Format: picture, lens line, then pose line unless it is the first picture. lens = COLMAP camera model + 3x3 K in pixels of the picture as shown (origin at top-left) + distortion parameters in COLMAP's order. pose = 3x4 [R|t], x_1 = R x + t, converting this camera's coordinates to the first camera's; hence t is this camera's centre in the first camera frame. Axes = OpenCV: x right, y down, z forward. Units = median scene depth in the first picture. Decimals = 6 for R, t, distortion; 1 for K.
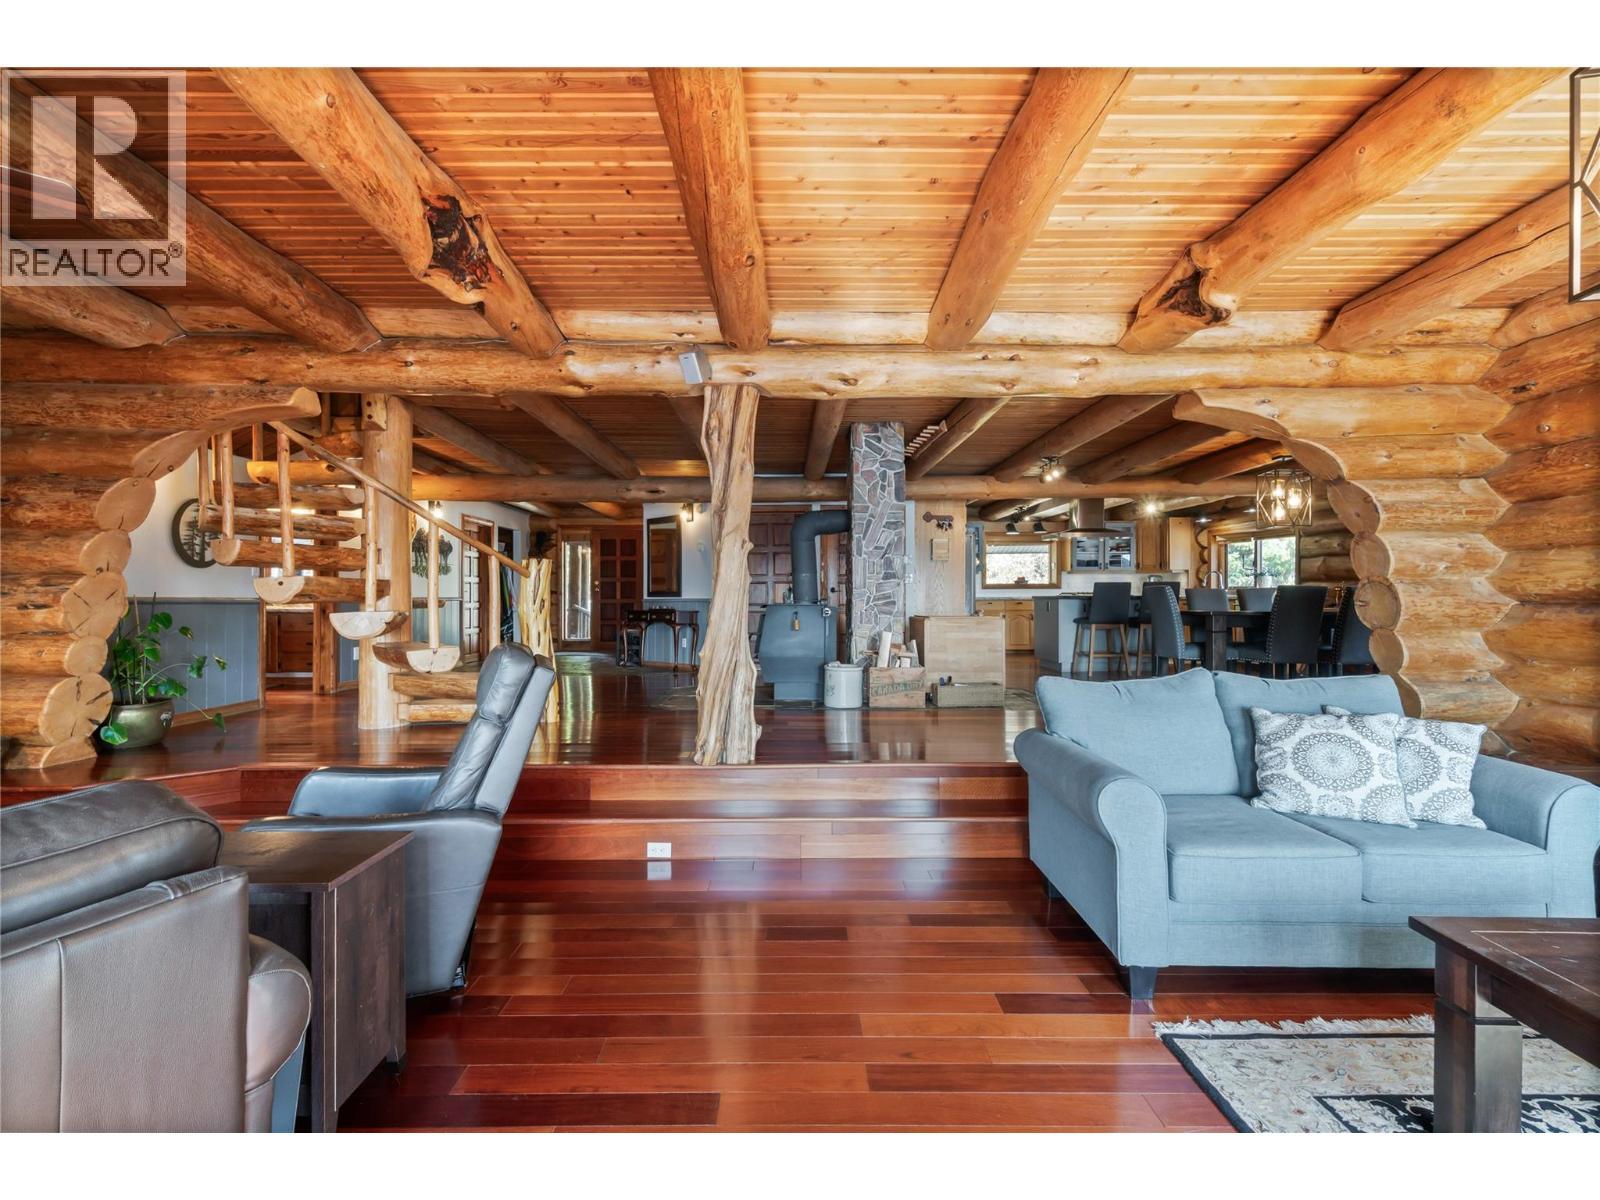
lens RADIAL K [[711.9, 0, 800.0], [0, 711.9, 600.0], [0, 0, 1]] dist [0.001878, 0.000051]
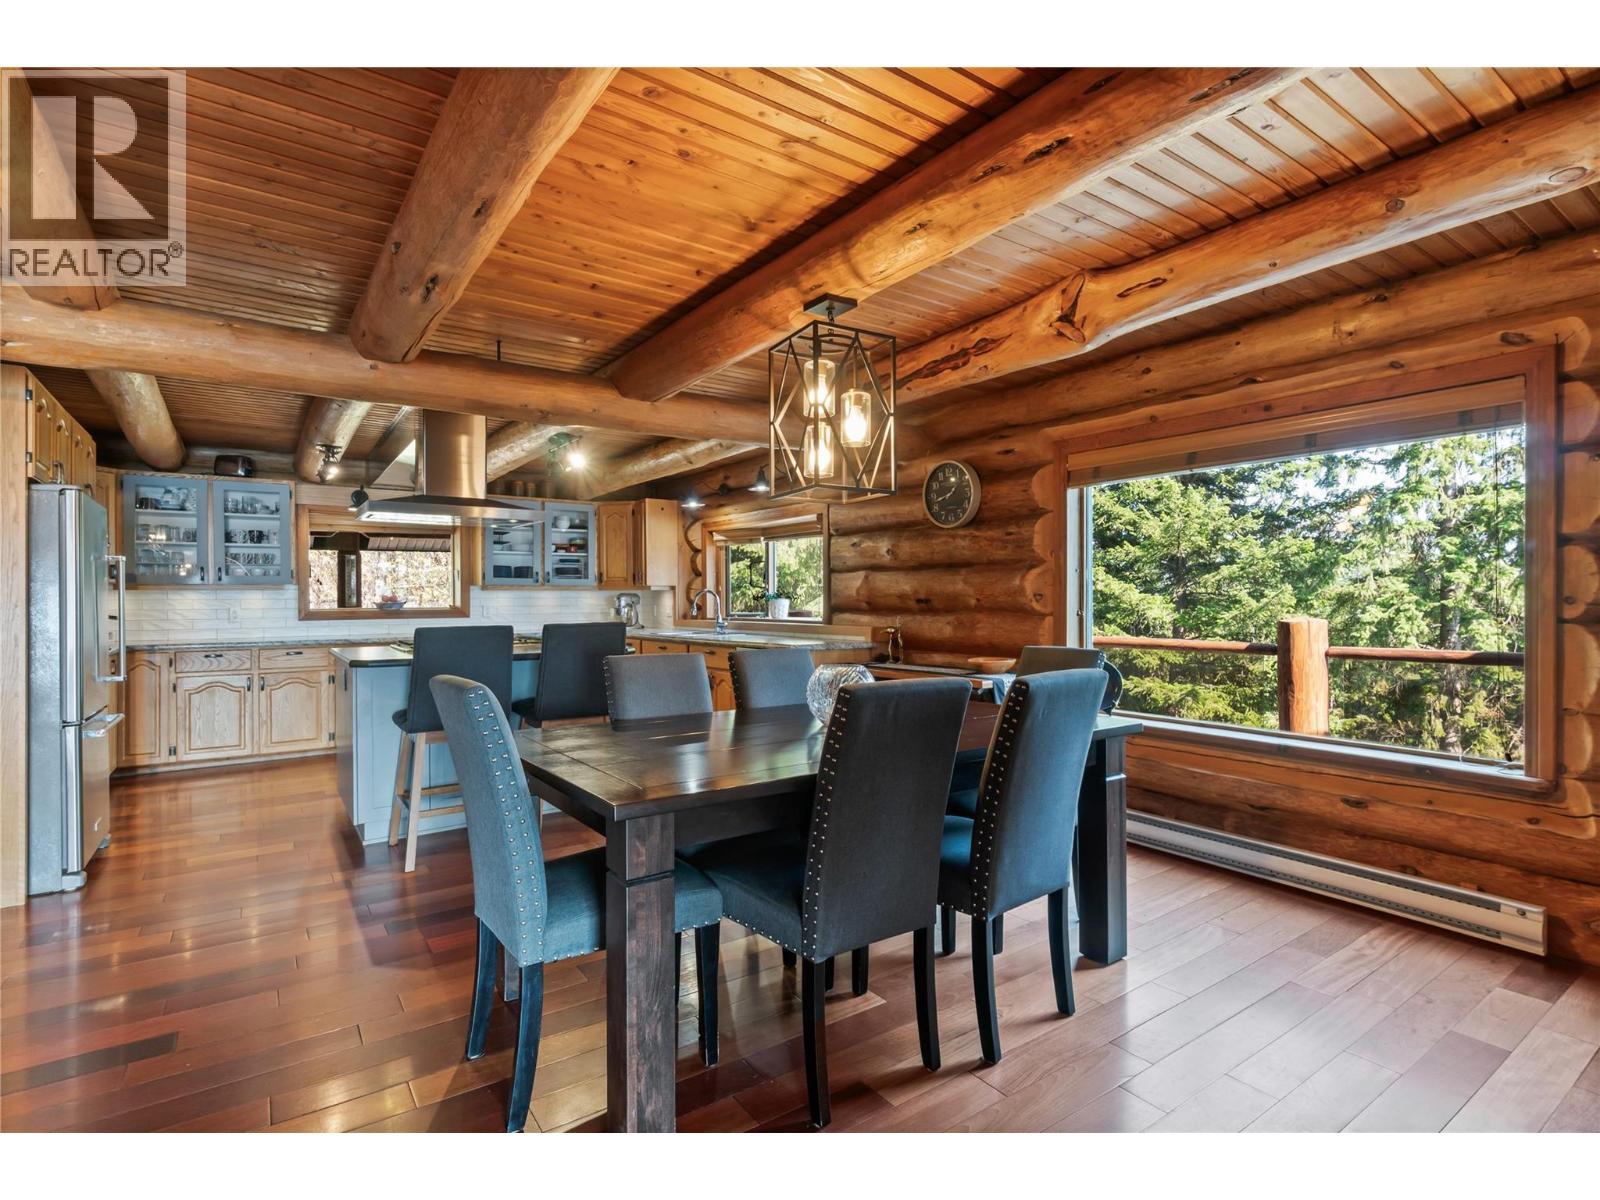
lens RADIAL K [[802.9, 0, 800.0], [0, 802.9, 600.0], [0, 0, 1]] dist [0.001934, 0.000030]
pose [[0.818868, -0.001883, 0.573979, 0.735165], [0.006816, 0.999956, -0.006442, -0.077803], [-0.573941, 0.009187, 0.818845, 1.156044]]
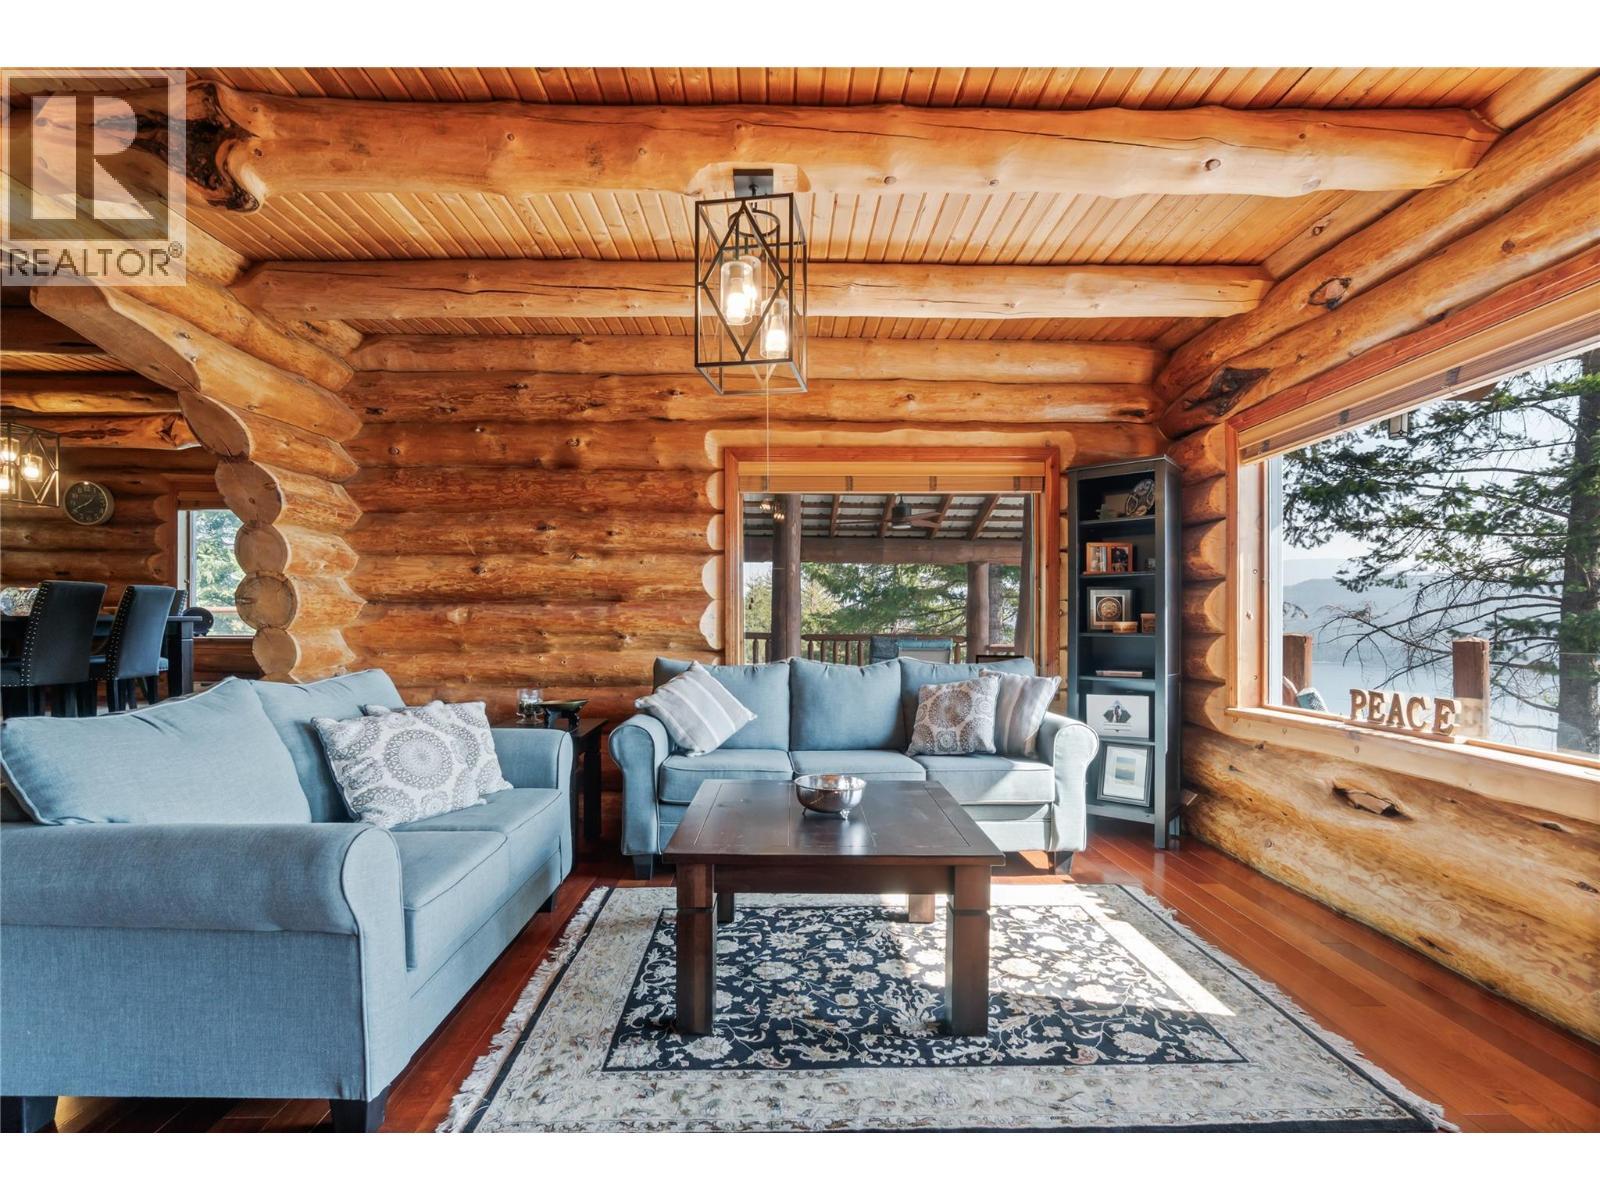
lens RADIAL K [[734.5, 0, 786.4], [0, 734.5, 623.0], [0, 0, 1]] dist [-0.009618, 0.000190]
pose [[-0.002064, -0.010252, 0.999945, -0.140369], [0.000687, 0.999947, 0.010254, 0.025261], [-0.999998, 0.000708, -0.002057, 0.342633]]
